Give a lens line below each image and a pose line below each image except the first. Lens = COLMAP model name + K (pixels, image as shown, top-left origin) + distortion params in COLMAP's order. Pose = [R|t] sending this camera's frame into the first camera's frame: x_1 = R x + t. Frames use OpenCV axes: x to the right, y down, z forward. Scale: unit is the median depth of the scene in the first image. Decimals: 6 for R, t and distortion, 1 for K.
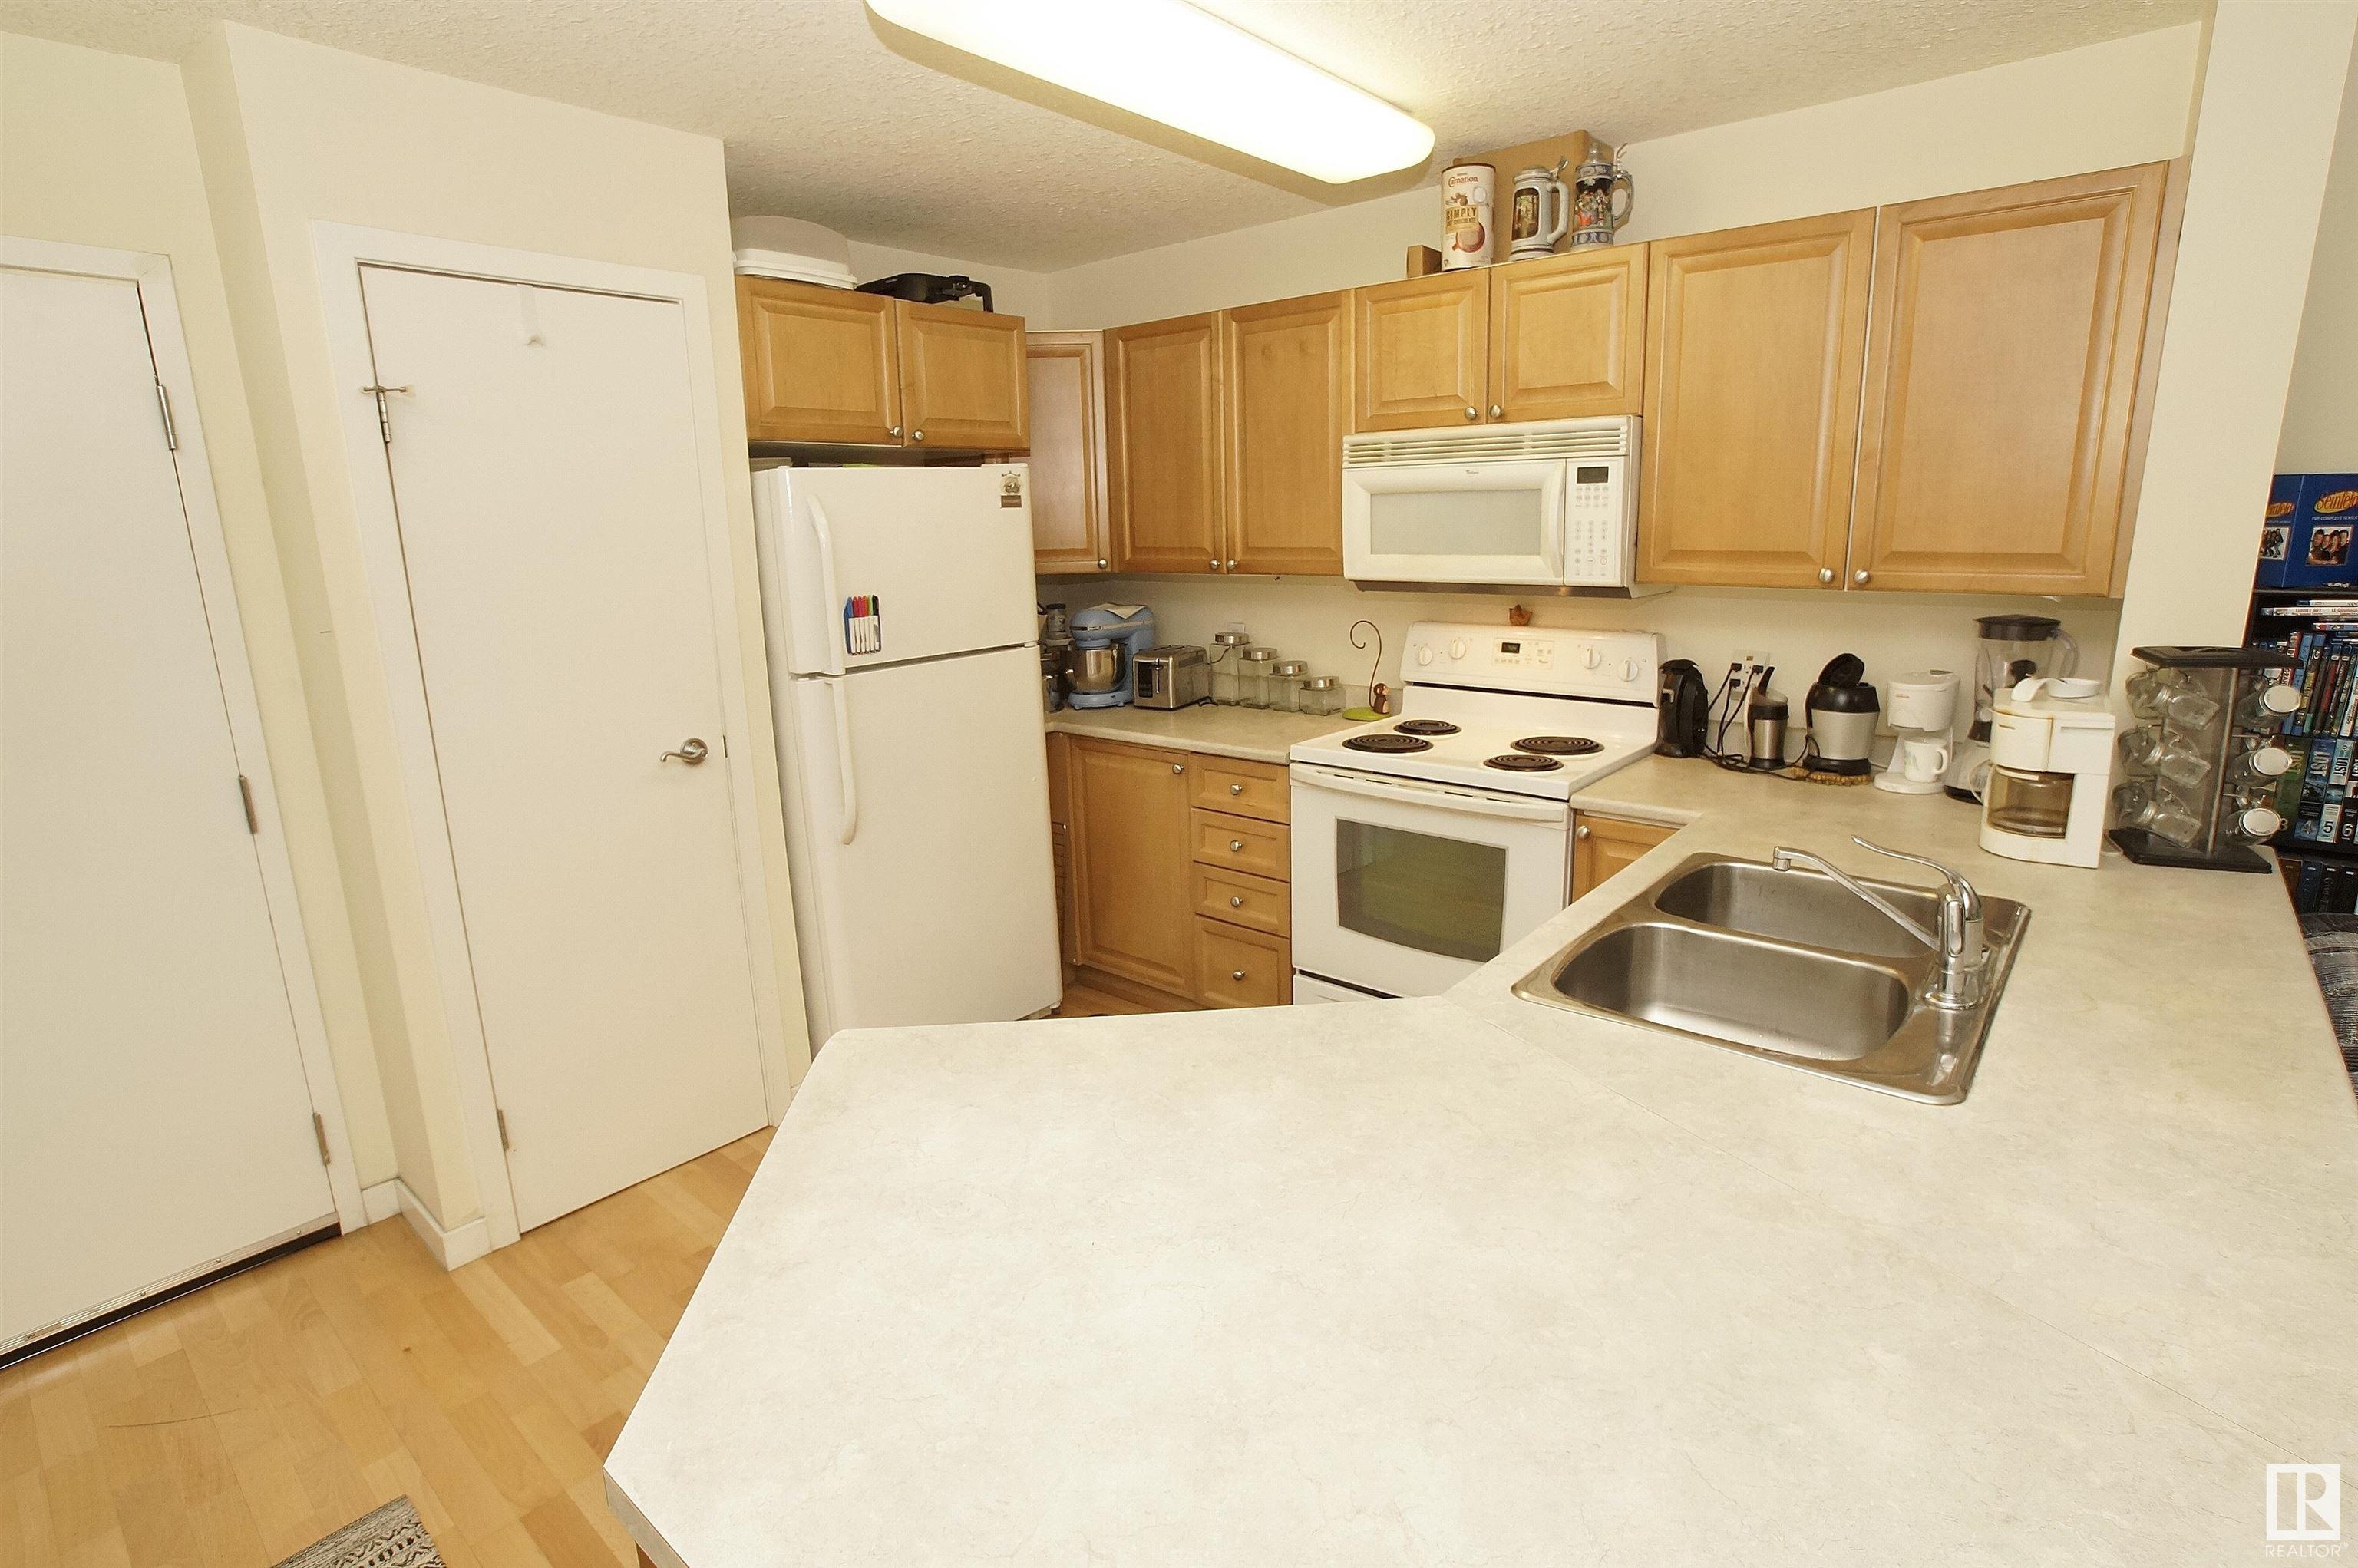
lens RADIAL K [[1148.6, 0, 1212.3], [0, 1148.6, 763.0], [0, 0, 1]] dist [-0.064017, 0.029486]
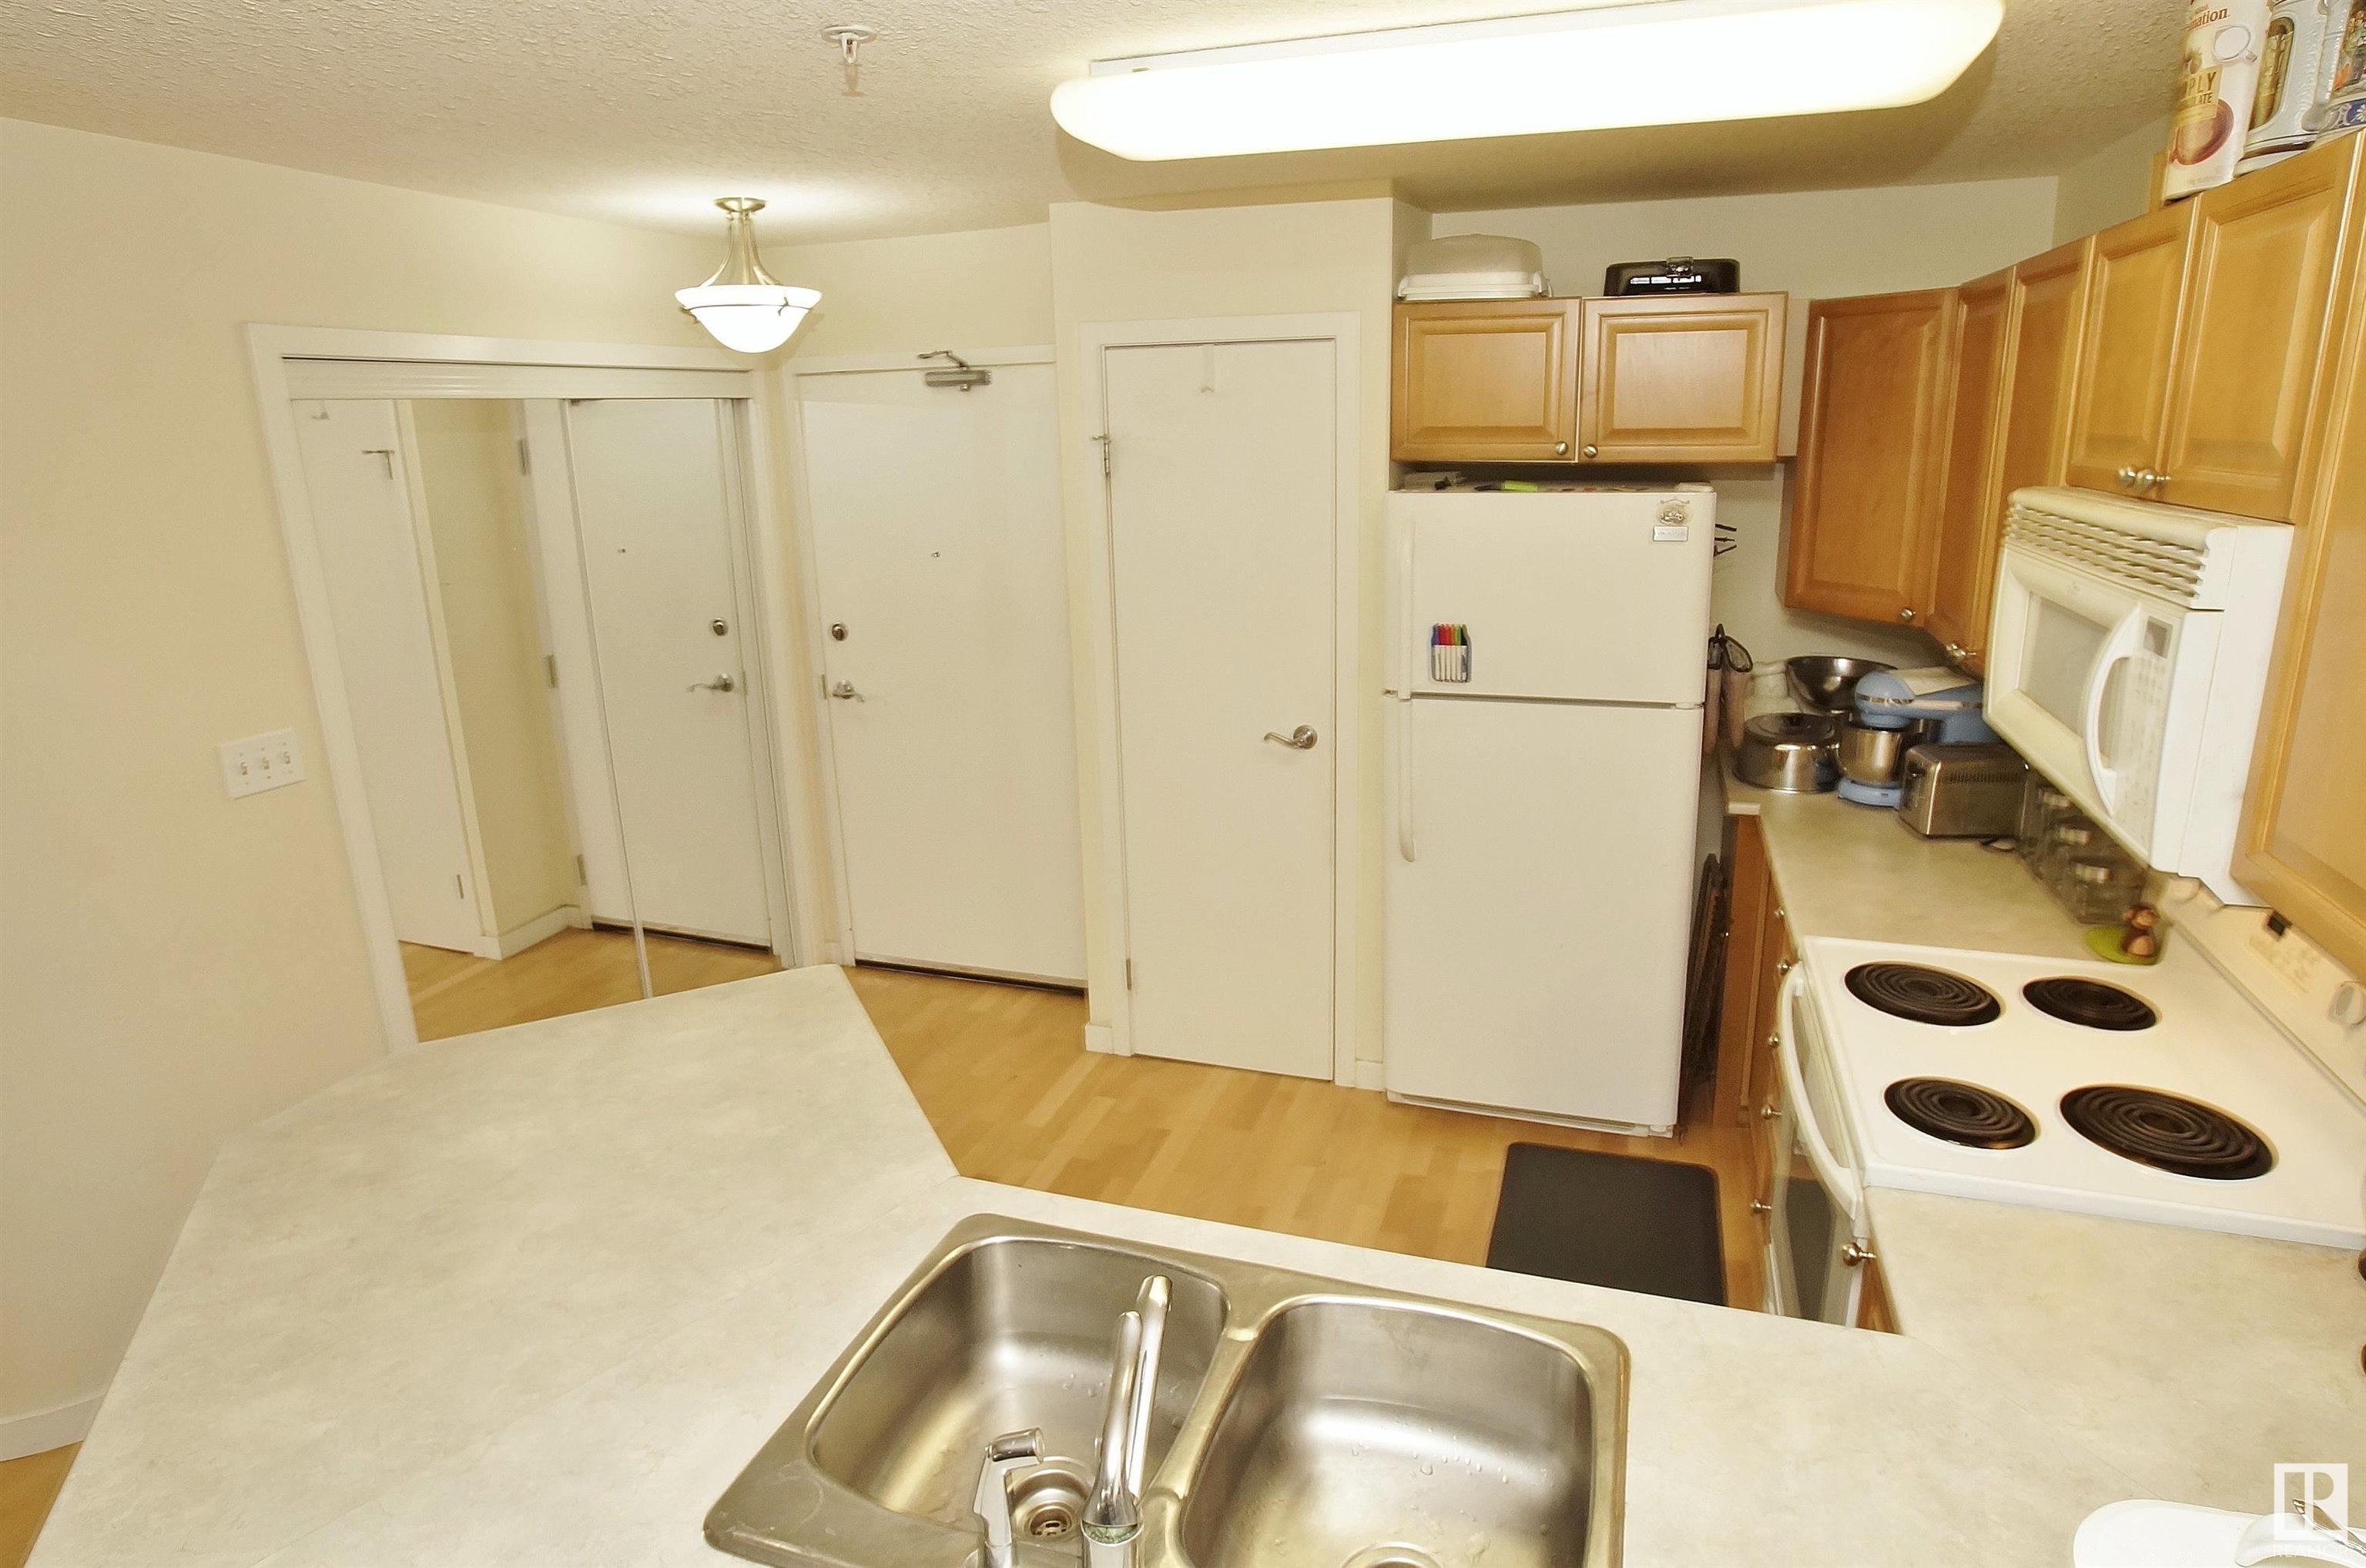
lens RADIAL K [[1278.9, 0, 1227.5], [0, 1278.9, 752.1], [0, 0, 1]] dist [-0.040916, 0.002018]
pose [[0.378336, 0.249356, -0.891450, 0.651876], [-0.187882, 0.963675, 0.189820, -0.222838], [0.906401, 0.095671, 0.411442, 0.405673]]
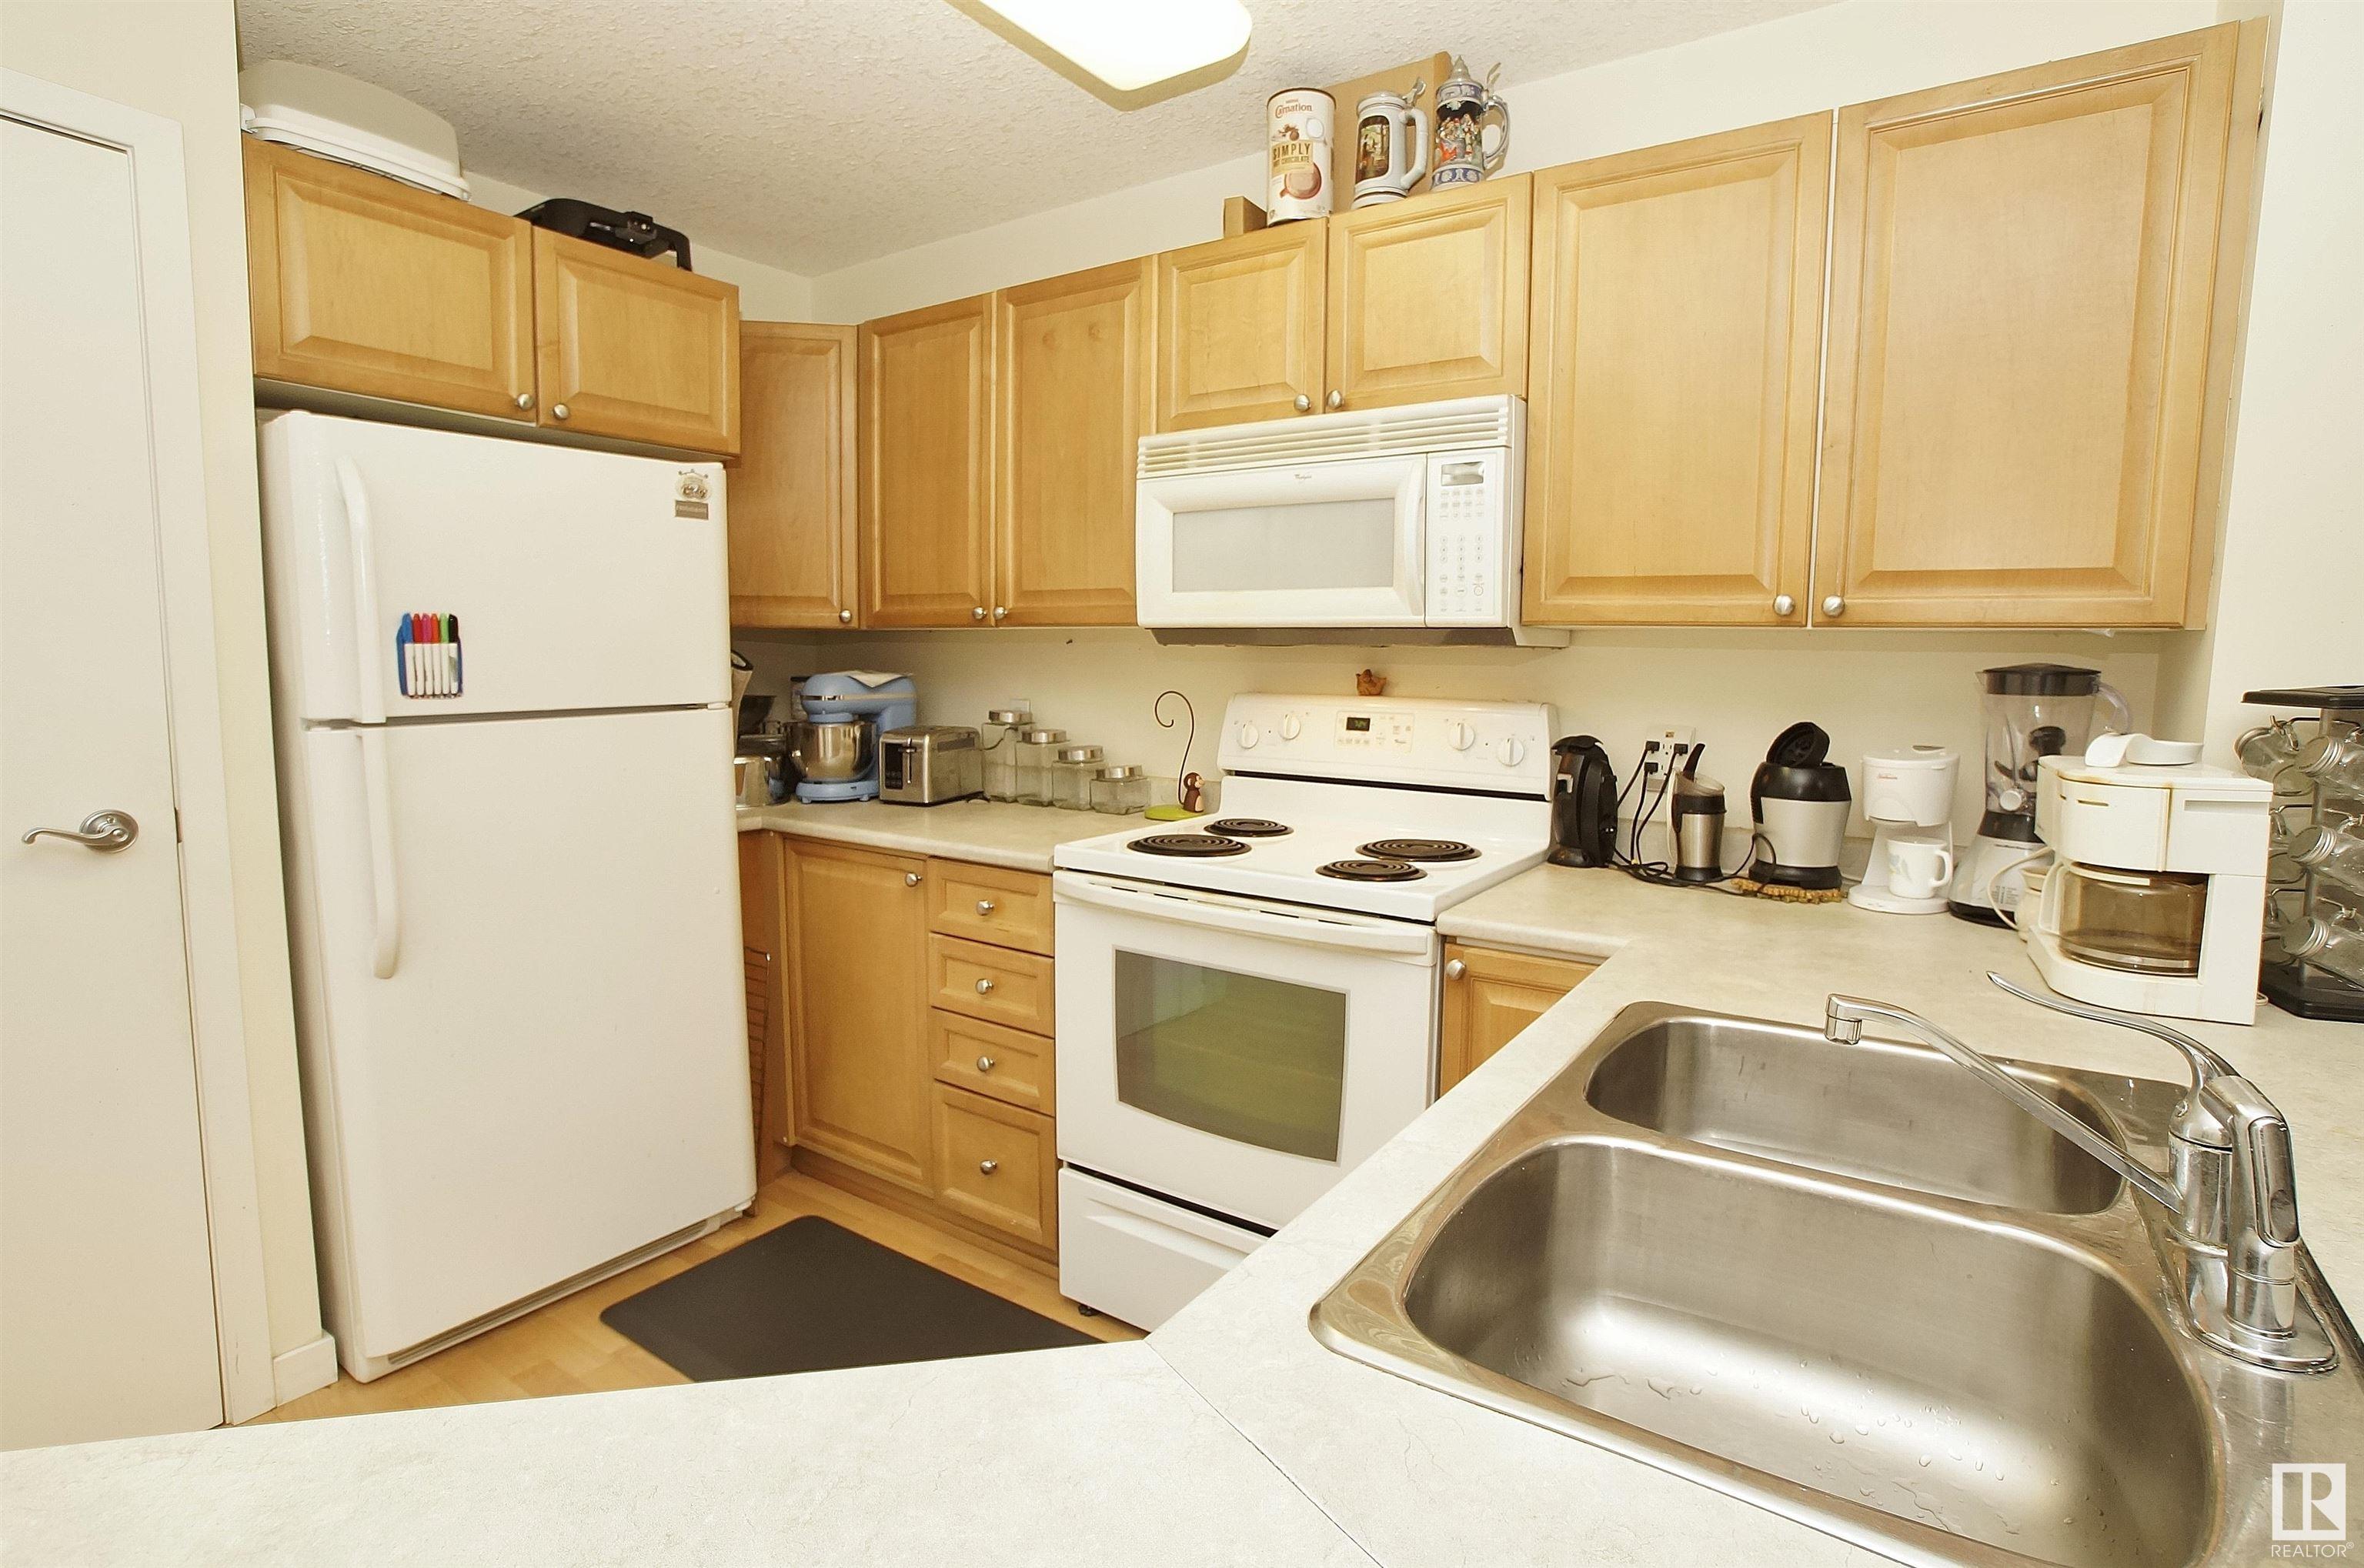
lens RADIAL K [[1151.4, 0, 1212.2], [0, 1151.4, 765.6], [0, 0, 1]] dist [-0.064017, 0.029486]
pose [[0.993748, 0.023471, 0.109153, 0.095256], [-0.010701, 0.993176, -0.116137, 0.019614], [-0.111134, 0.114243, 0.987217, 0.301650]]
